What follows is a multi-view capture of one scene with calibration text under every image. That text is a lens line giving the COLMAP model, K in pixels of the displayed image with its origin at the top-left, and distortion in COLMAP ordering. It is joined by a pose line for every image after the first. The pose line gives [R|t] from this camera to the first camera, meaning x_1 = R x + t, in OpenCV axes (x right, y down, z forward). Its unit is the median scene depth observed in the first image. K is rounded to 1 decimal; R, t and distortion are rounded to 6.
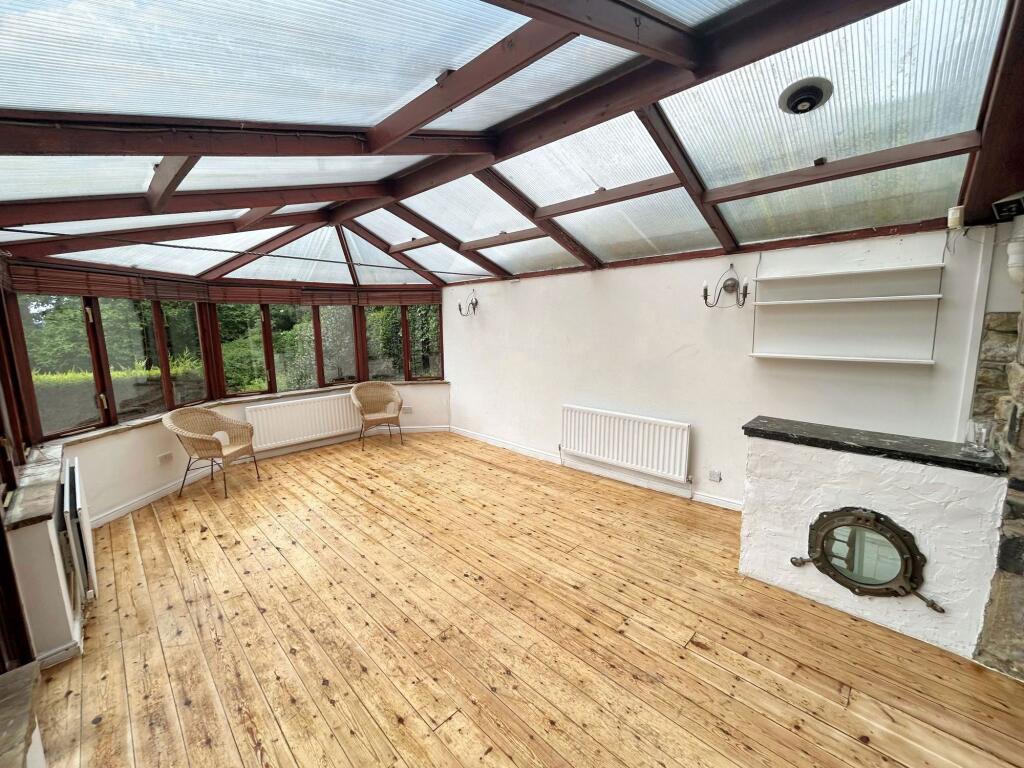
lens RADIAL K [[415.6, 0, 514.6], [0, 415.6, 387.3], [0, 0, 1]] dist [-0.001598, 0.002476]
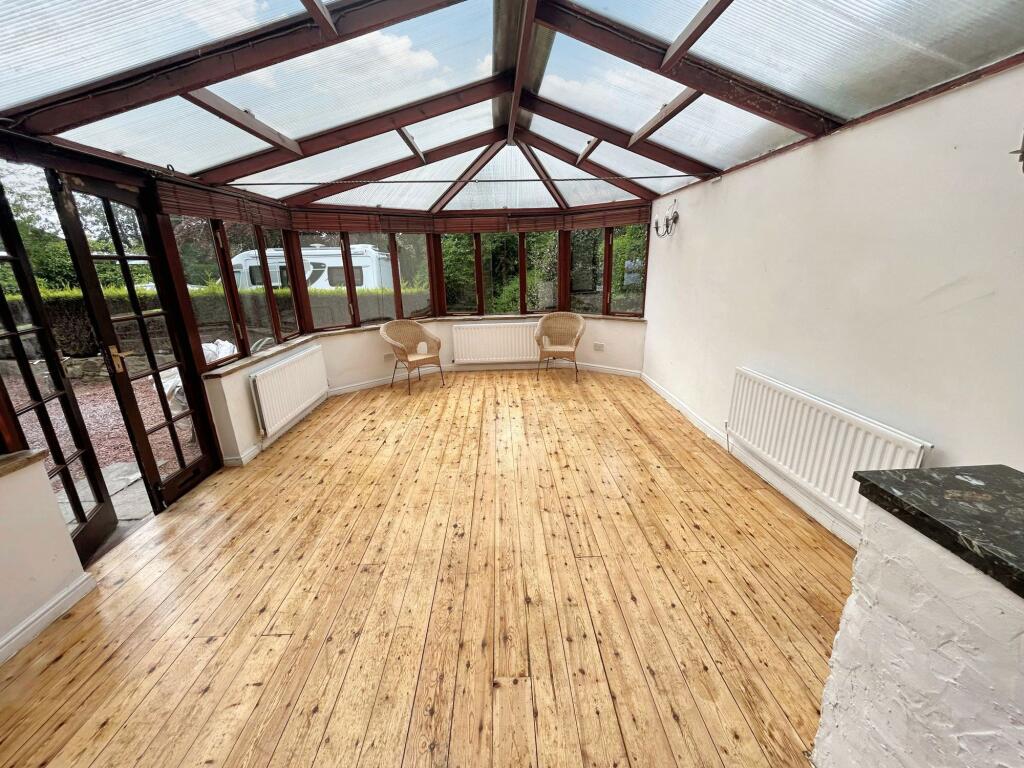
lens RADIAL K [[415.6, 0, 510.0], [0, 415.6, 386.2], [0, 0, 1]] dist [-0.001598, 0.002476]
pose [[0.721408, 0.194277, -0.664701, 0.571491], [-0.091264, 0.978142, 0.186838, -0.034360], [0.686470, -0.074123, 0.723370, 0.485048]]
